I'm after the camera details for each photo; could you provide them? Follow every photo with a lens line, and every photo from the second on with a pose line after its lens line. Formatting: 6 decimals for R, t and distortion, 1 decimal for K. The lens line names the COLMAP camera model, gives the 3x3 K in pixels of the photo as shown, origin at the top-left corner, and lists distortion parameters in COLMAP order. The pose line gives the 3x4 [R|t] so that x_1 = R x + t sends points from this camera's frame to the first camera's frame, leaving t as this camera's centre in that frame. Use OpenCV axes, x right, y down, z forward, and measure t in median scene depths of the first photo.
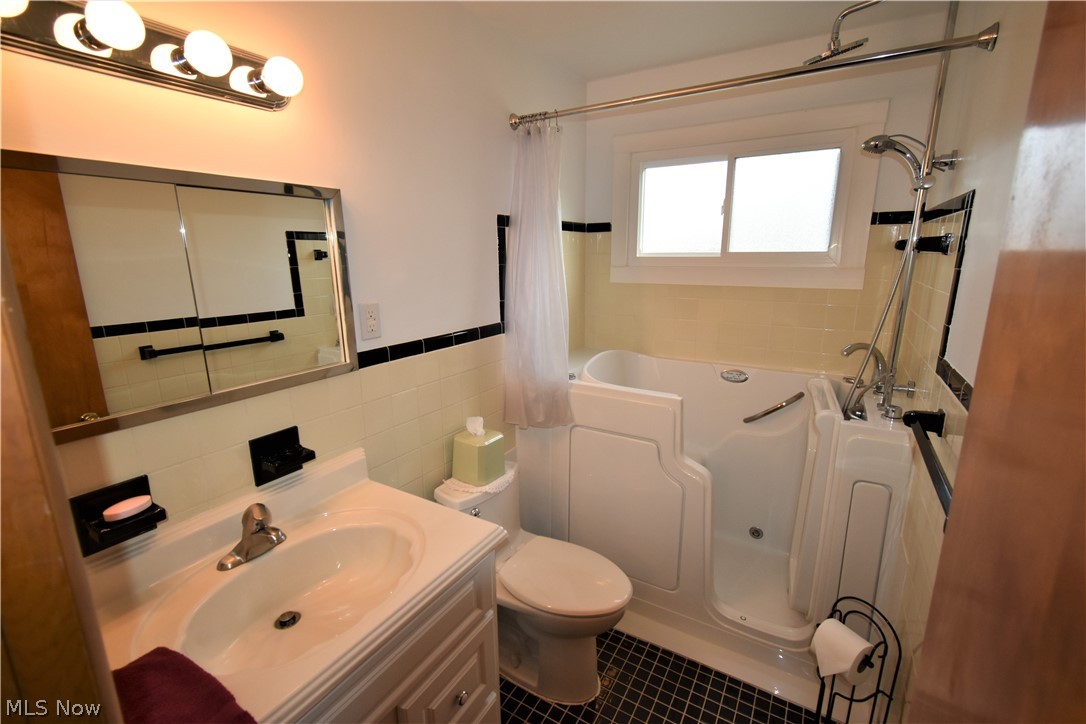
lens RADIAL K [[479.5, 0, 545.1], [0, 479.5, 360.8], [0, 0, 1]] dist [0.010481, -0.005174]
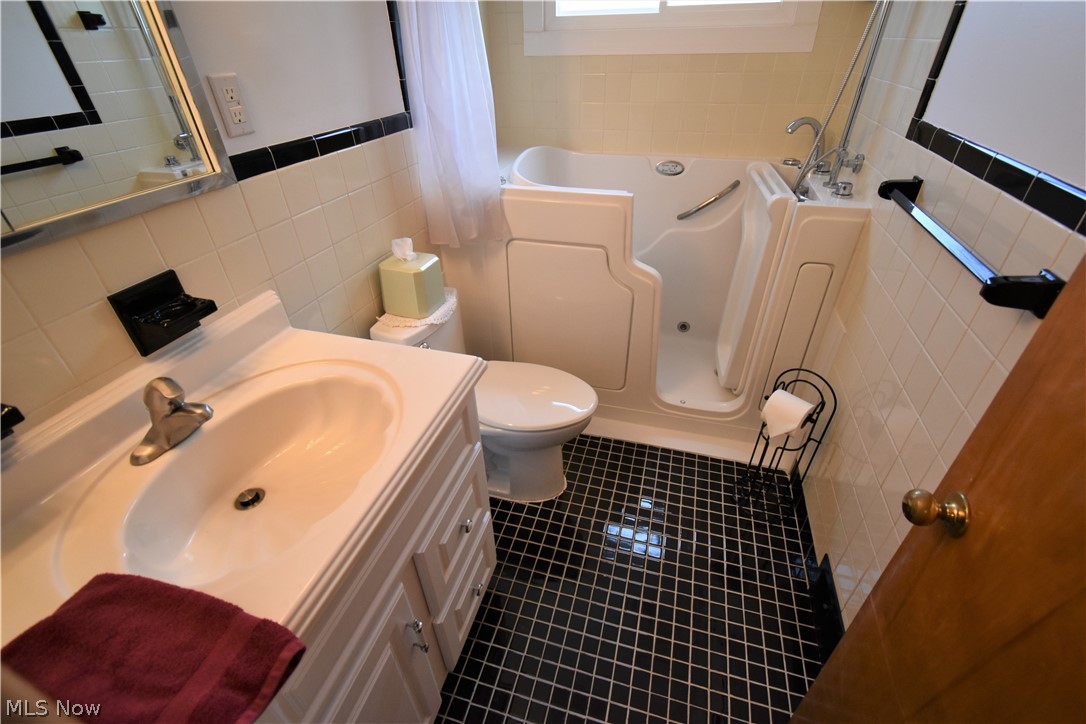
lens RADIAL K [[479.5, 0, 545.1], [0, 479.5, 360.8], [0, 0, 1]] dist [0.010481, -0.005174]
pose [[0.967274, -0.151307, 0.203684, -0.114352], [0.067753, 0.927619, 0.367330, 0.027688], [-0.244521, -0.341509, 0.907514, 0.130339]]
